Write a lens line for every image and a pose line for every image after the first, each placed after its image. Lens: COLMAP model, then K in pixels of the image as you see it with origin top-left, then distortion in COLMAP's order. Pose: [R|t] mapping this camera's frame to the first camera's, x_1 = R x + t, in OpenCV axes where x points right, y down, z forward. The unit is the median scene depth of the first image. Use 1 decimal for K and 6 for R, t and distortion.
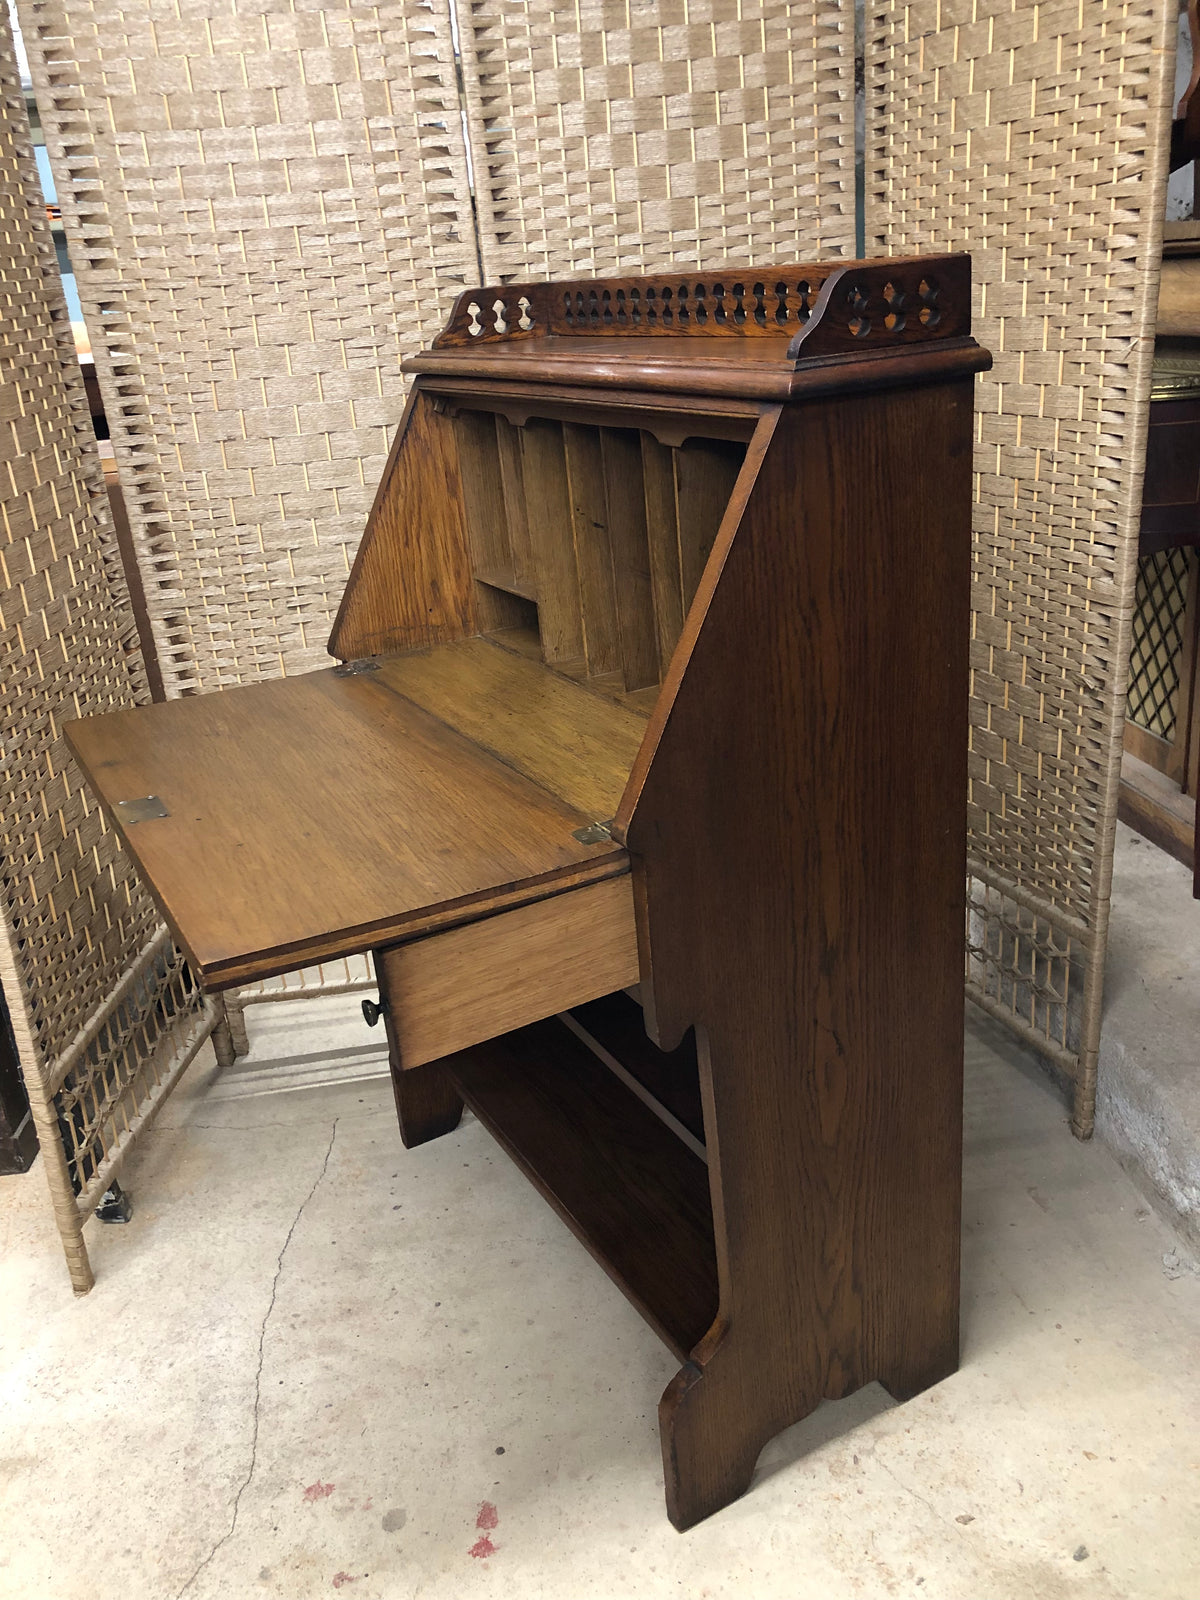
lens RADIAL K [[1306.2, 0, 601.2], [0, 1306.2, 796.6], [0, 0, 1]] dist [-0.022007, 0.071656]
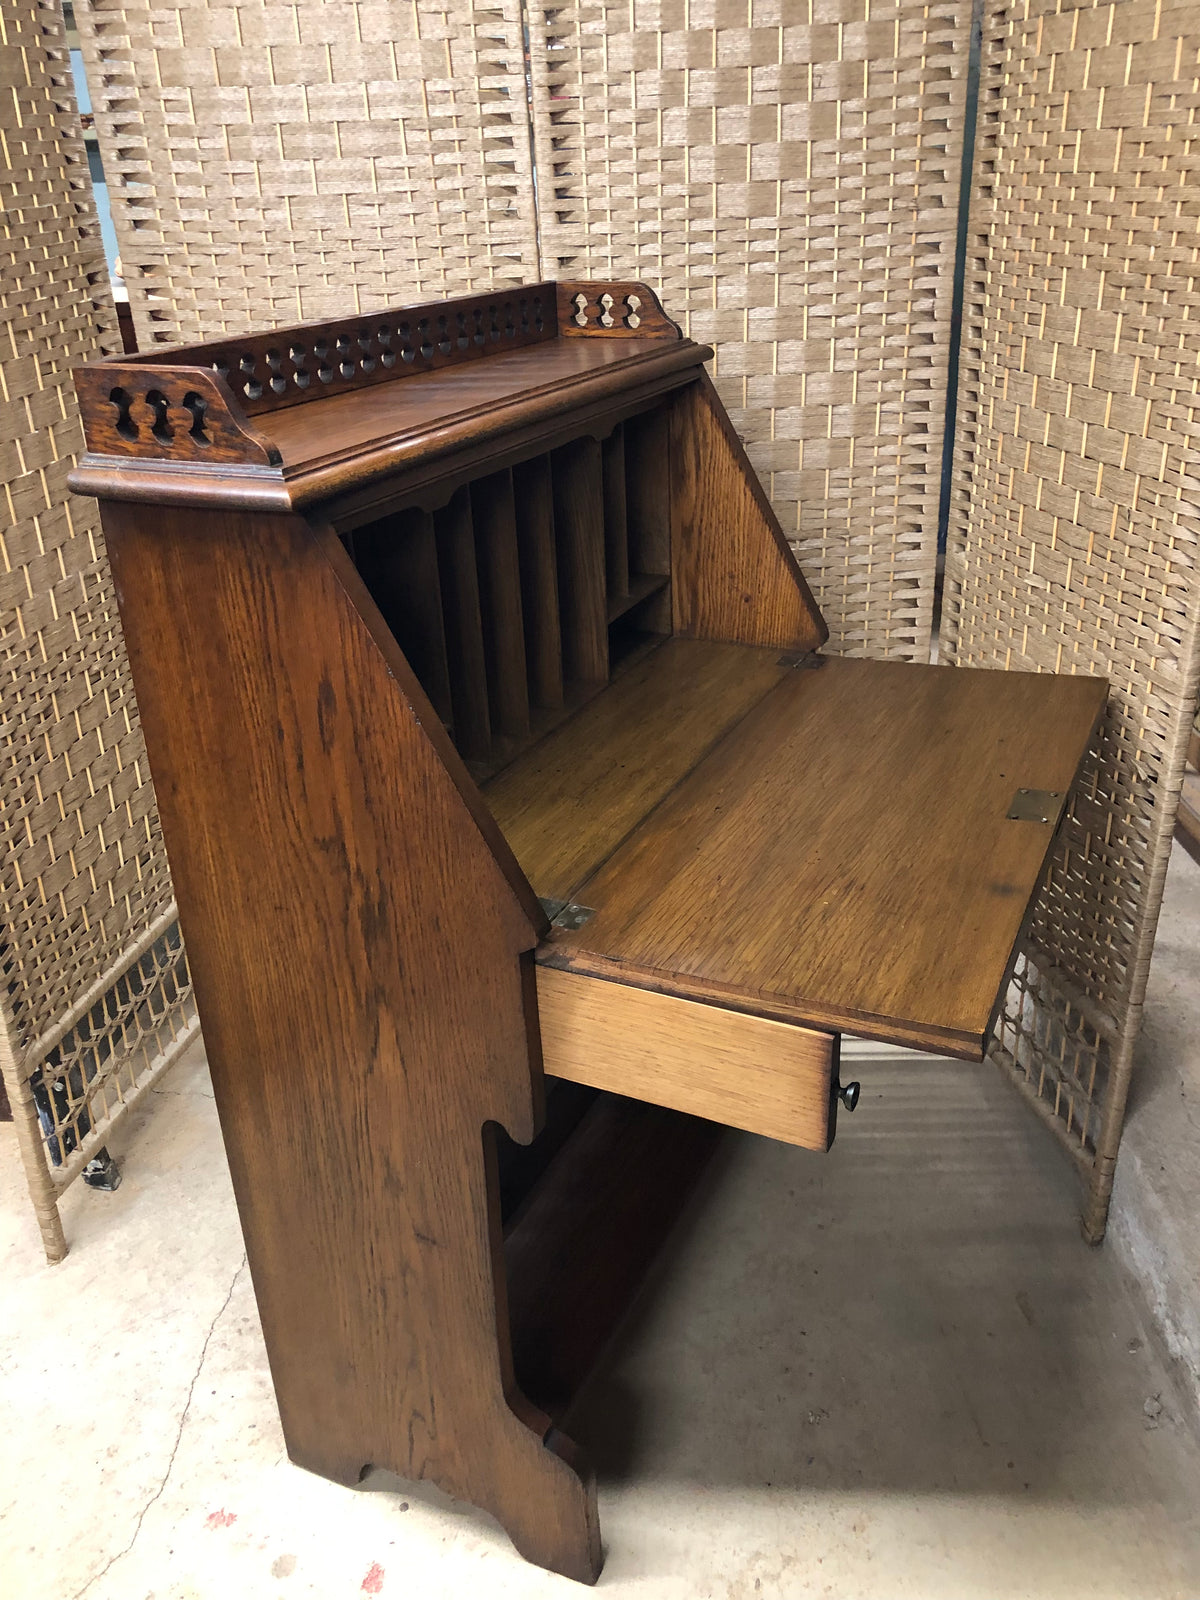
lens RADIAL K [[1304.5, 0, 620.0], [0, 1304.5, 790.7], [0, 0, 1]] dist [-0.007534, 0.045694]
pose [[0.988718, 0.102242, -0.109464, 0.108900], [-0.094250, 0.992654, 0.075865, -0.099838], [0.116416, -0.064692, 0.991091, 0.061653]]
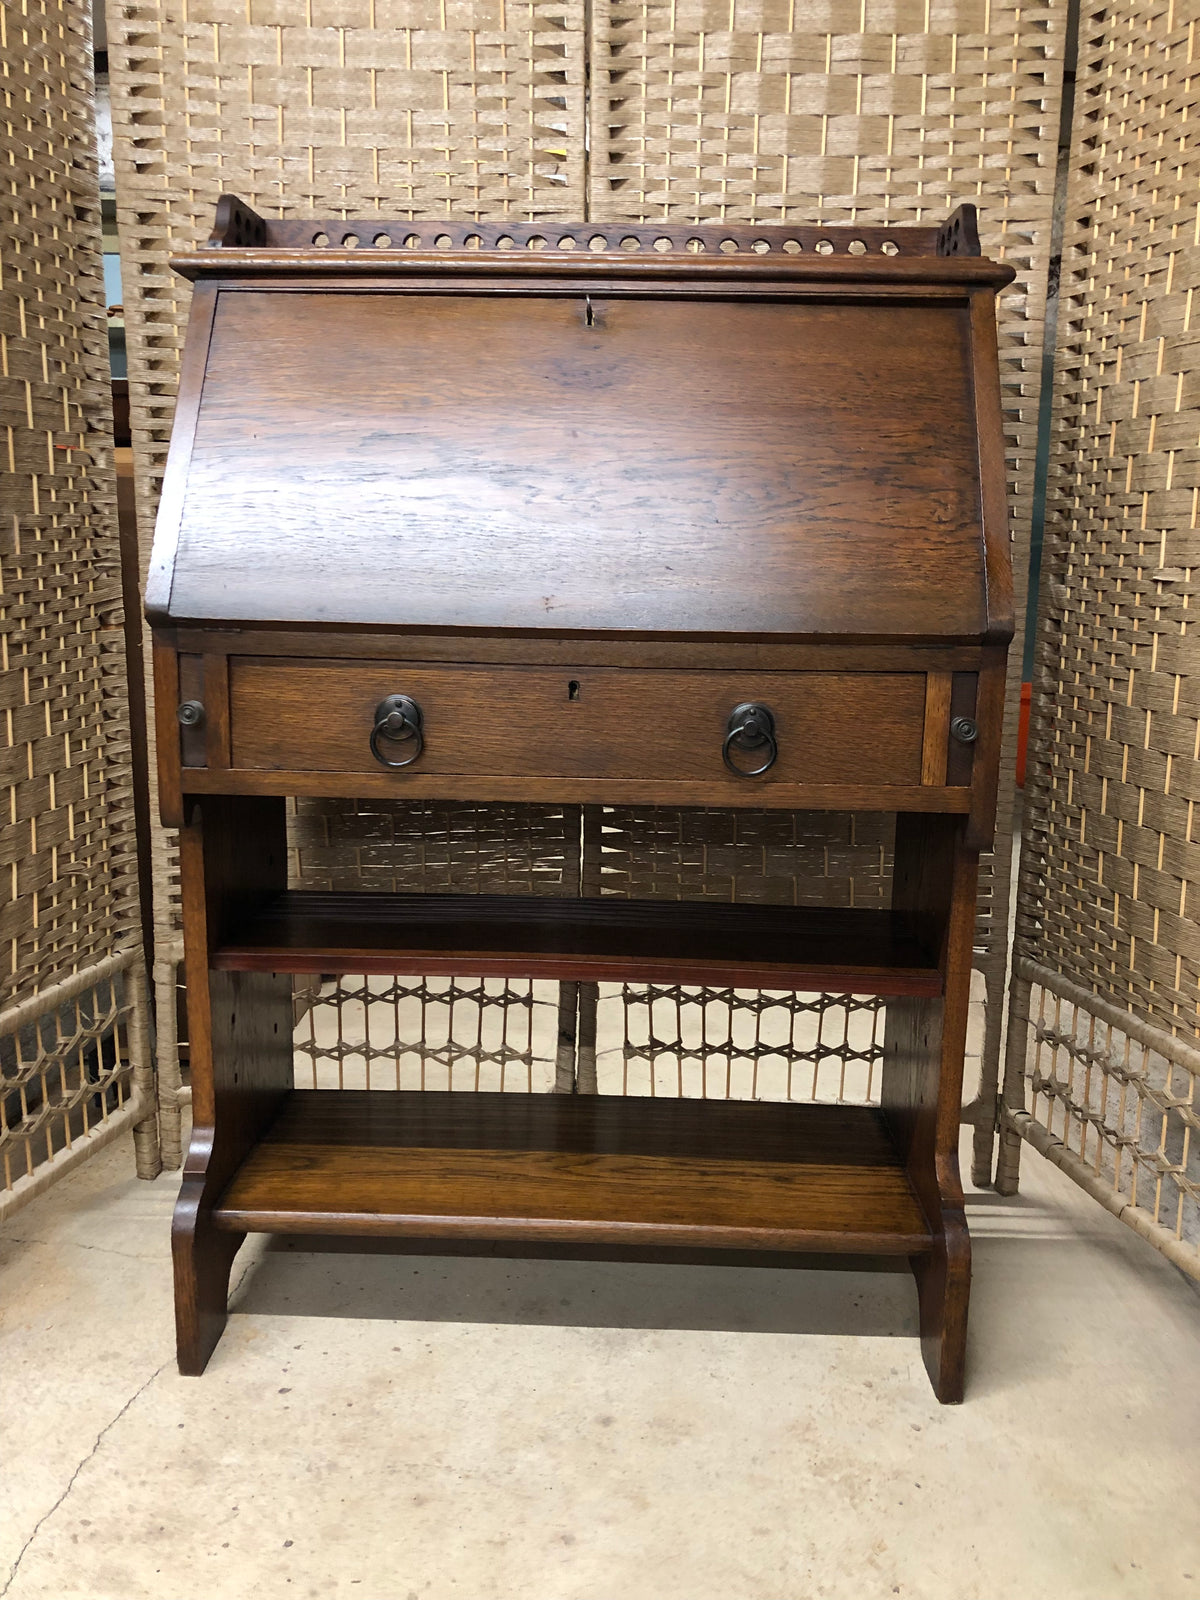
lens RADIAL K [[1308.4, 0, 606.0], [0, 1308.4, 799.8], [0, 0, 1]] dist [-0.001999, 0.035257]
pose [[0.985953, 0.117155, -0.119039, 0.064498], [-0.137345, 0.974266, -0.178726, 0.107257], [0.095037, 0.192565, 0.976671, 0.262411]]
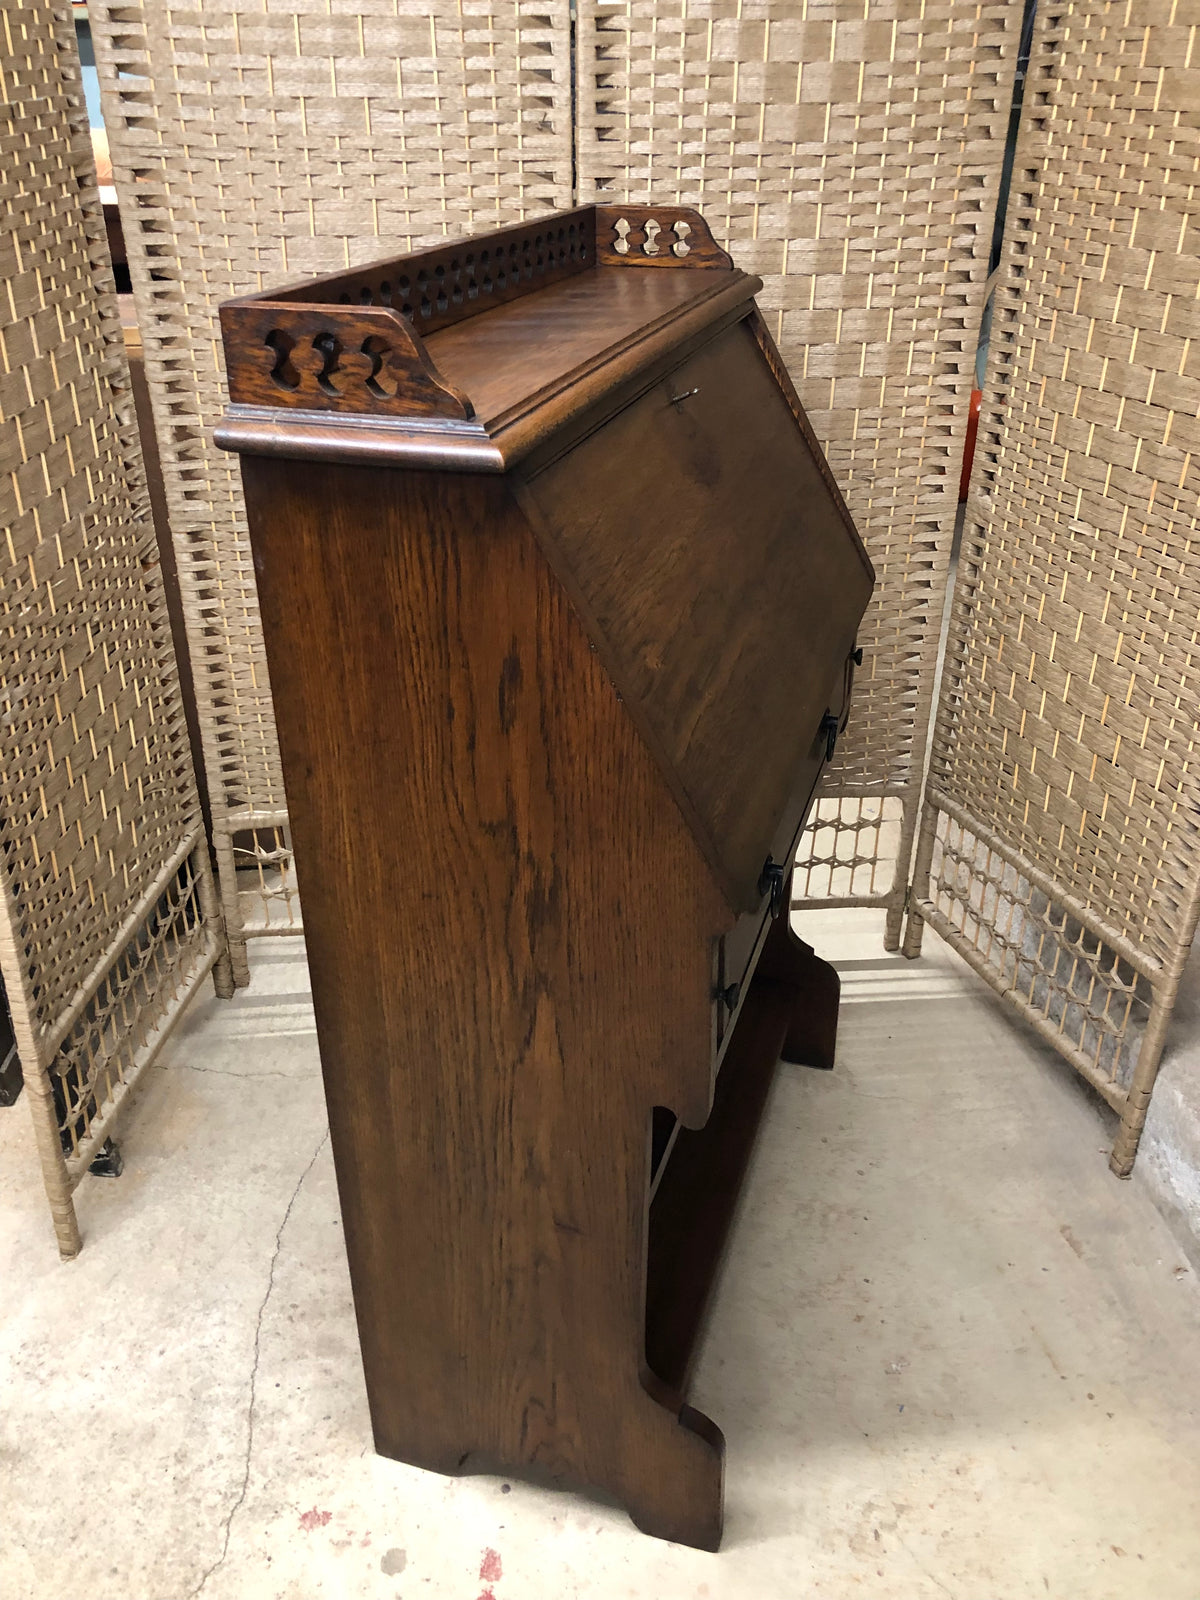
lens RADIAL K [[1303.0, 0, 602.5], [0, 1303.0, 784.9], [0, 0, 1]] dist [0.003036, 0.033622]
pose [[0.995979, 0.086777, 0.022249, -0.058582], [-0.088806, 0.989056, 0.117818, -0.103531], [-0.011782, -0.119320, 0.992786, 0.085956]]
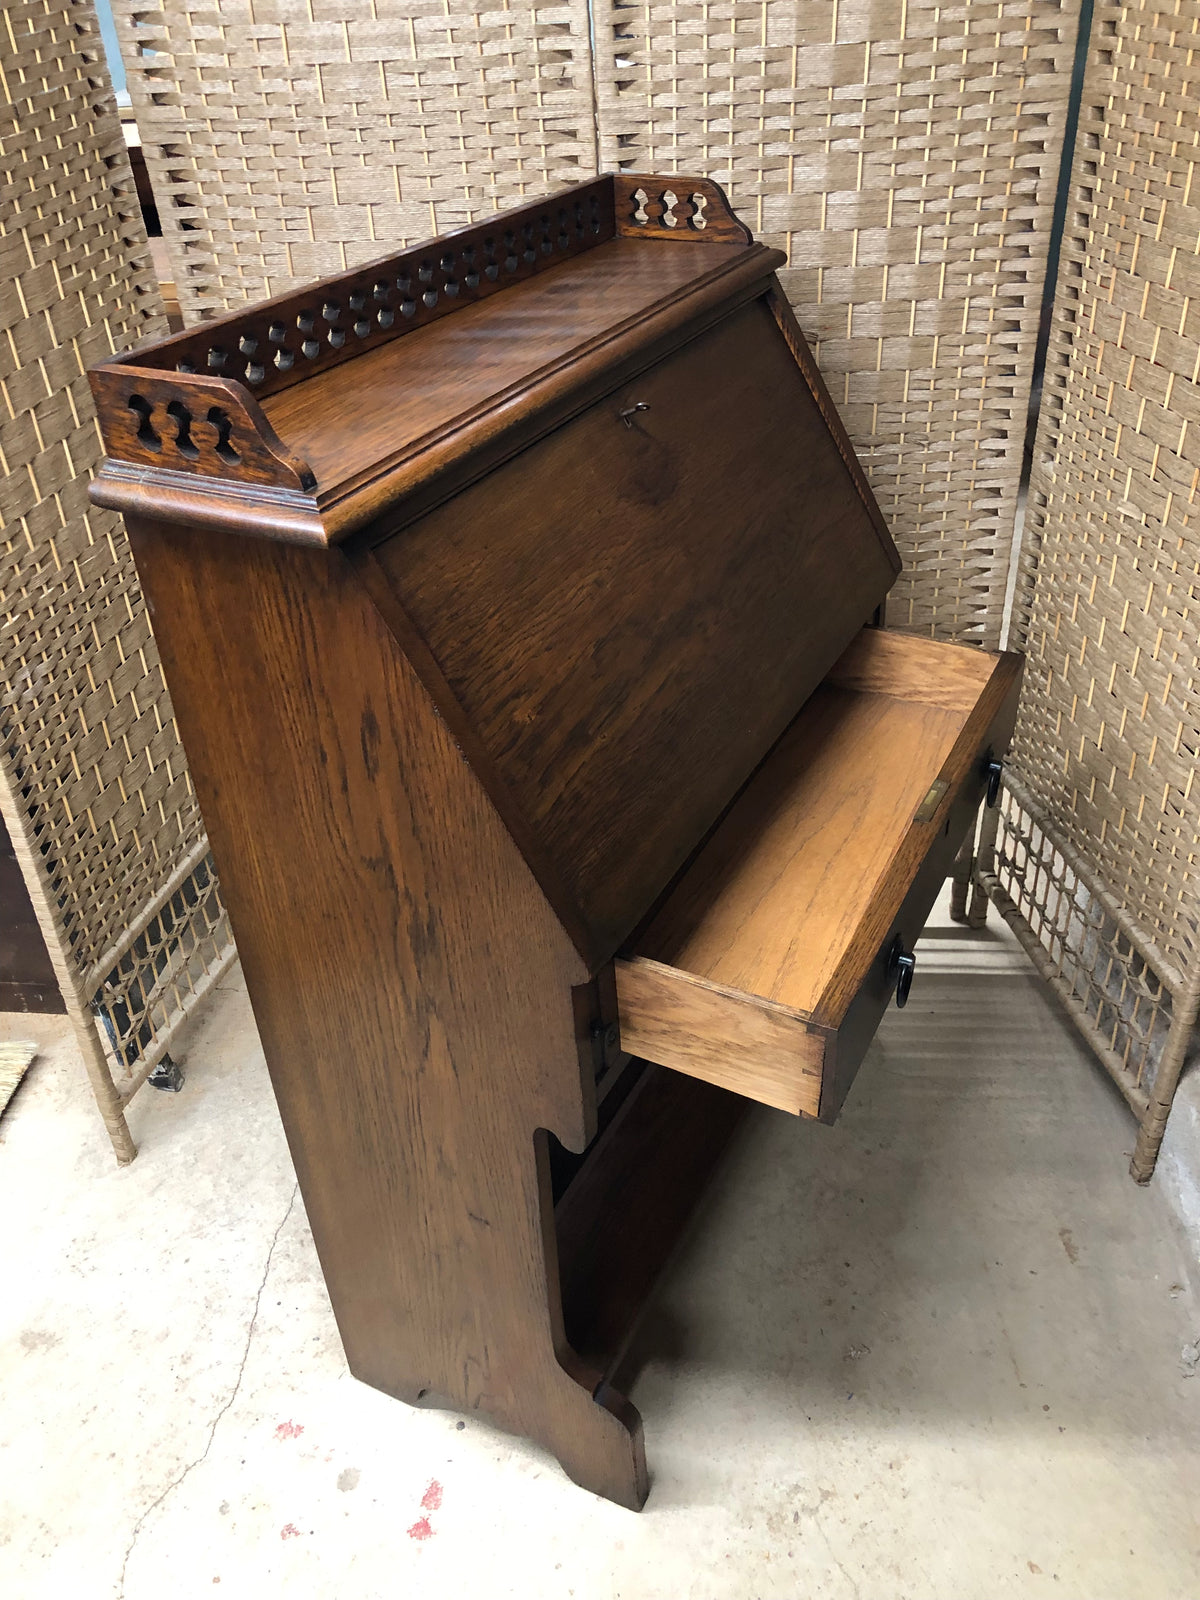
lens RADIAL K [[1306.9, 0, 617.1], [0, 1306.9, 789.7], [0, 0, 1]] dist [-0.006066, 0.047683]
pose [[0.982151, 0.133780, -0.132223, 0.091514], [-0.100379, 0.967270, 0.233050, -0.193300], [0.159073, -0.215618, 0.963434, 0.102559]]
